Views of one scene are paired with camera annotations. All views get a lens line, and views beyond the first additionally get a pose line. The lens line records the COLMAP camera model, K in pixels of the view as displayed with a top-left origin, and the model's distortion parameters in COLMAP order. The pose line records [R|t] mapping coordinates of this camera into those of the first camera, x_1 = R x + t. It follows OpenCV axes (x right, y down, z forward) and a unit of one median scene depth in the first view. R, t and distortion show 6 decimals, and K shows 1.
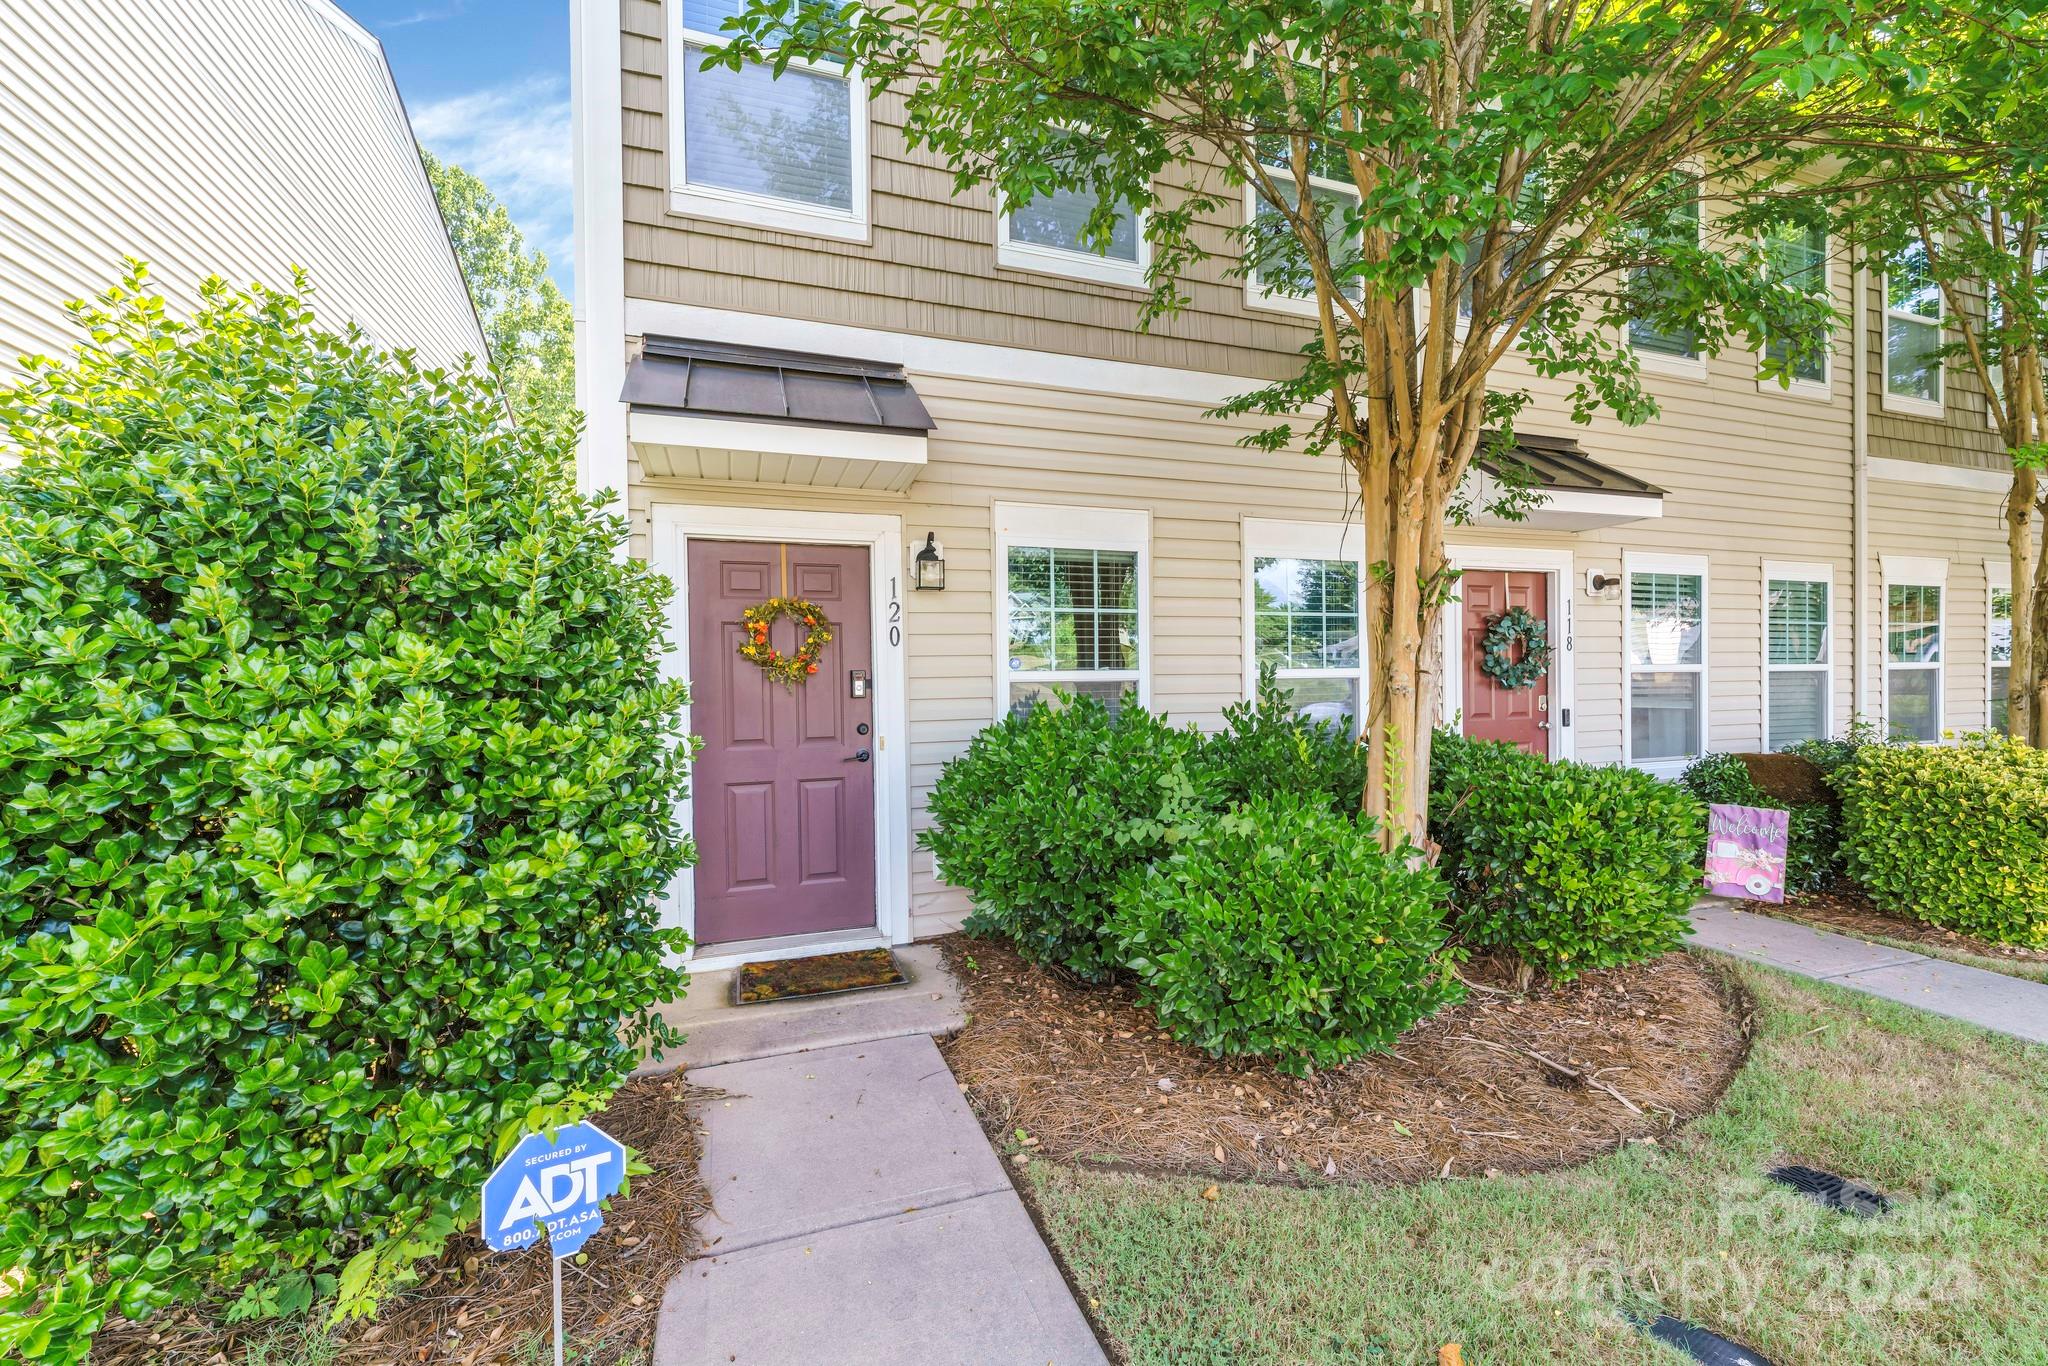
lens RADIAL K [[839.8, 0, 1030.6], [0, 839.8, 689.4], [0, 0, 1]] dist [-0.001042, -0.000150]
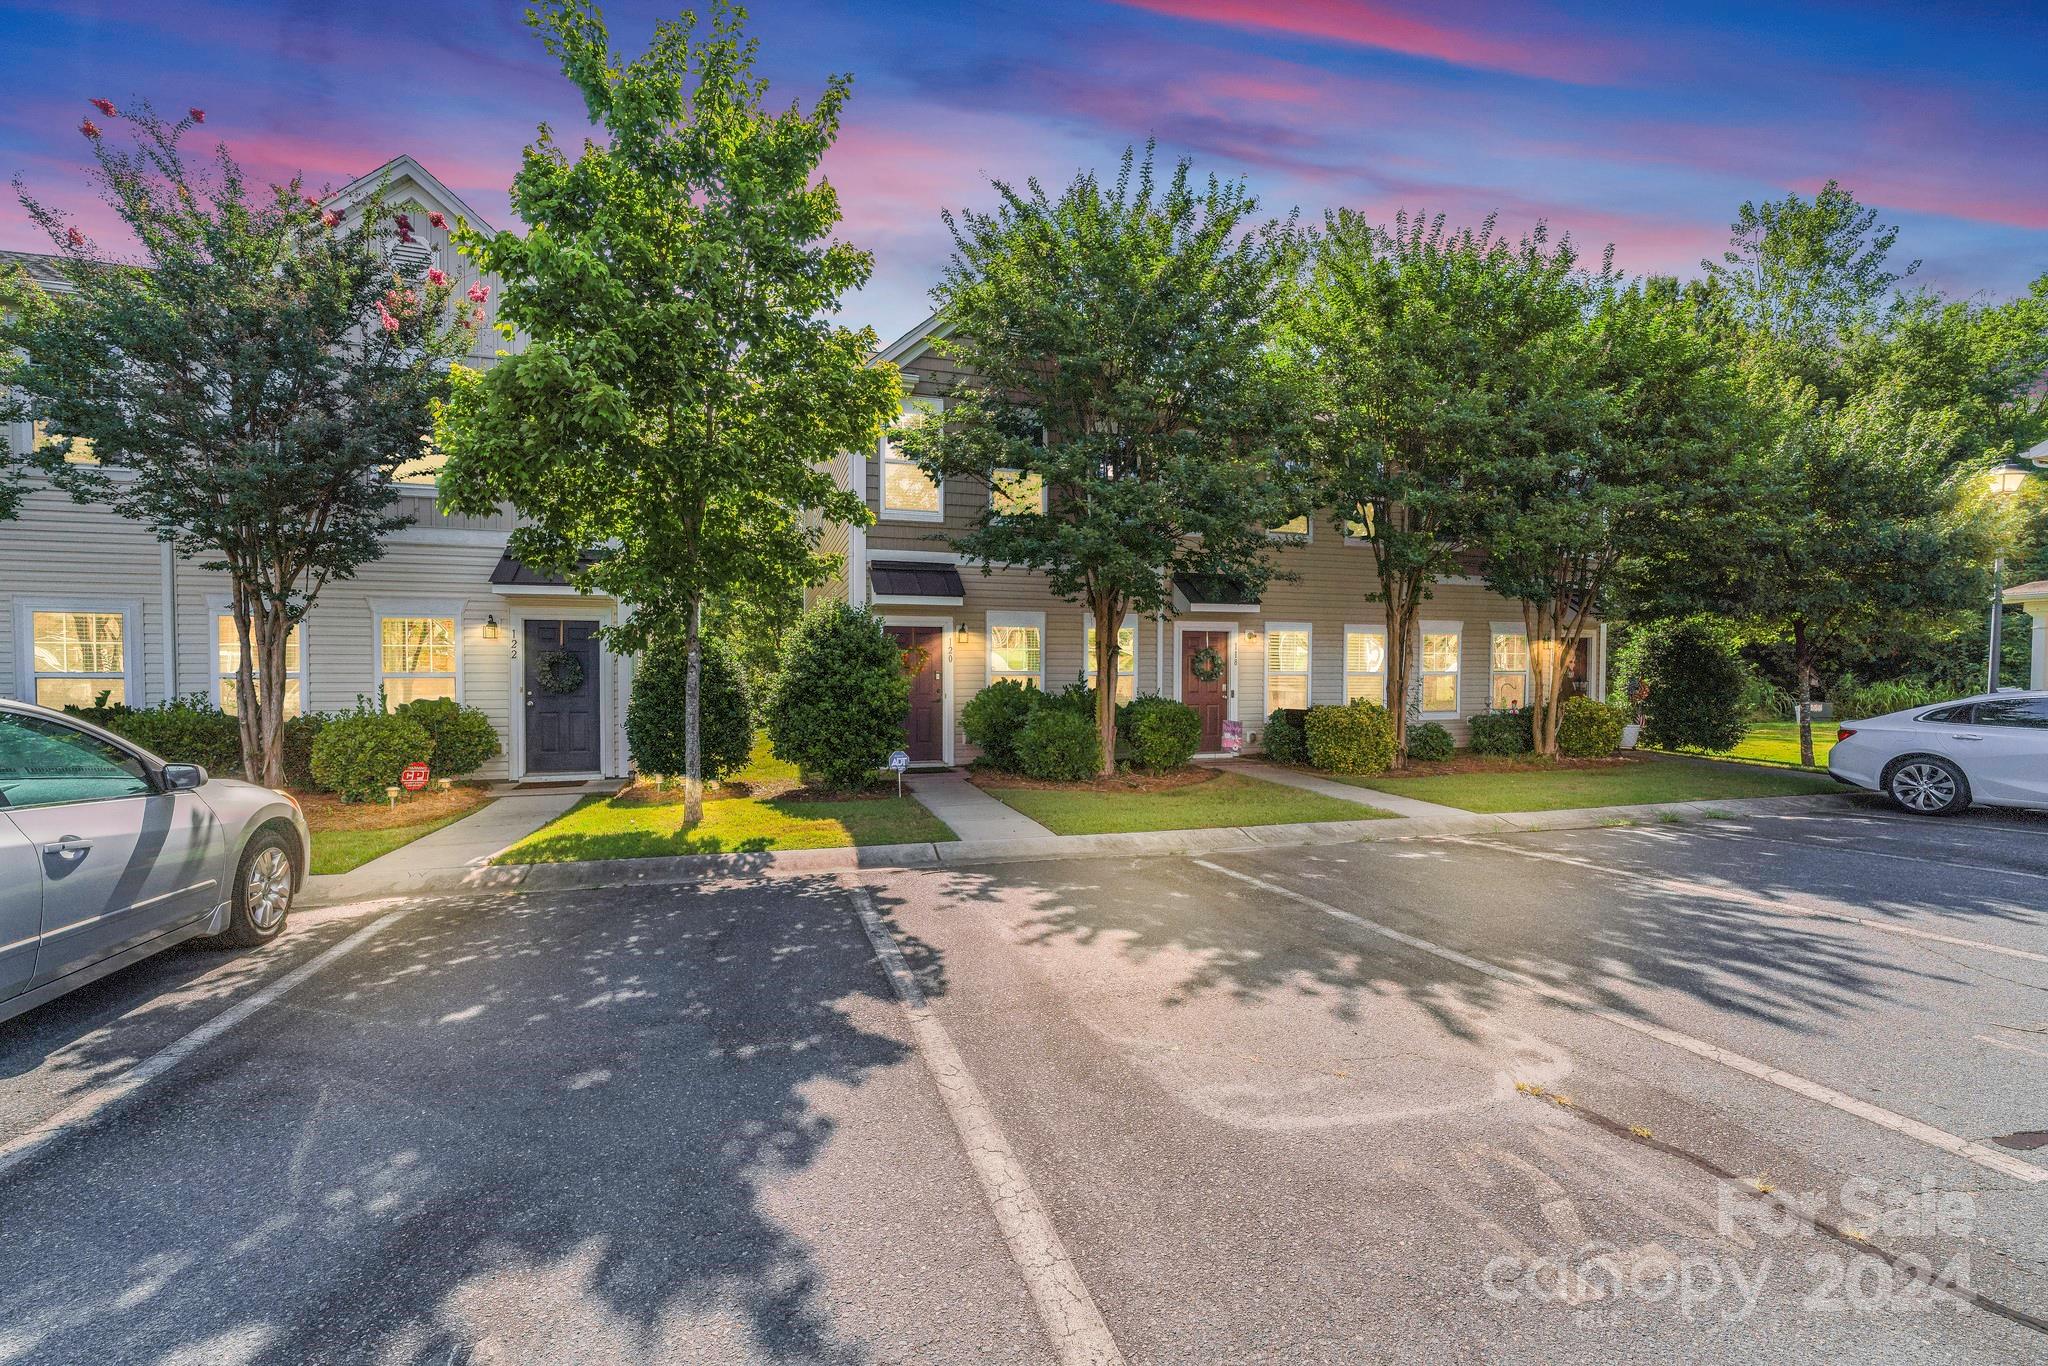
lens RADIAL K [[839.8, 0, 1030.6], [0, 839.8, 689.4], [0, 0, 1]] dist [-0.001042, -0.000150]
pose [[0.999786, 0.015909, -0.013254, 0.175988], [-0.015736, 0.999791, 0.013087, -0.001441], [0.013459, -0.012876, 0.999827, -2.111452]]
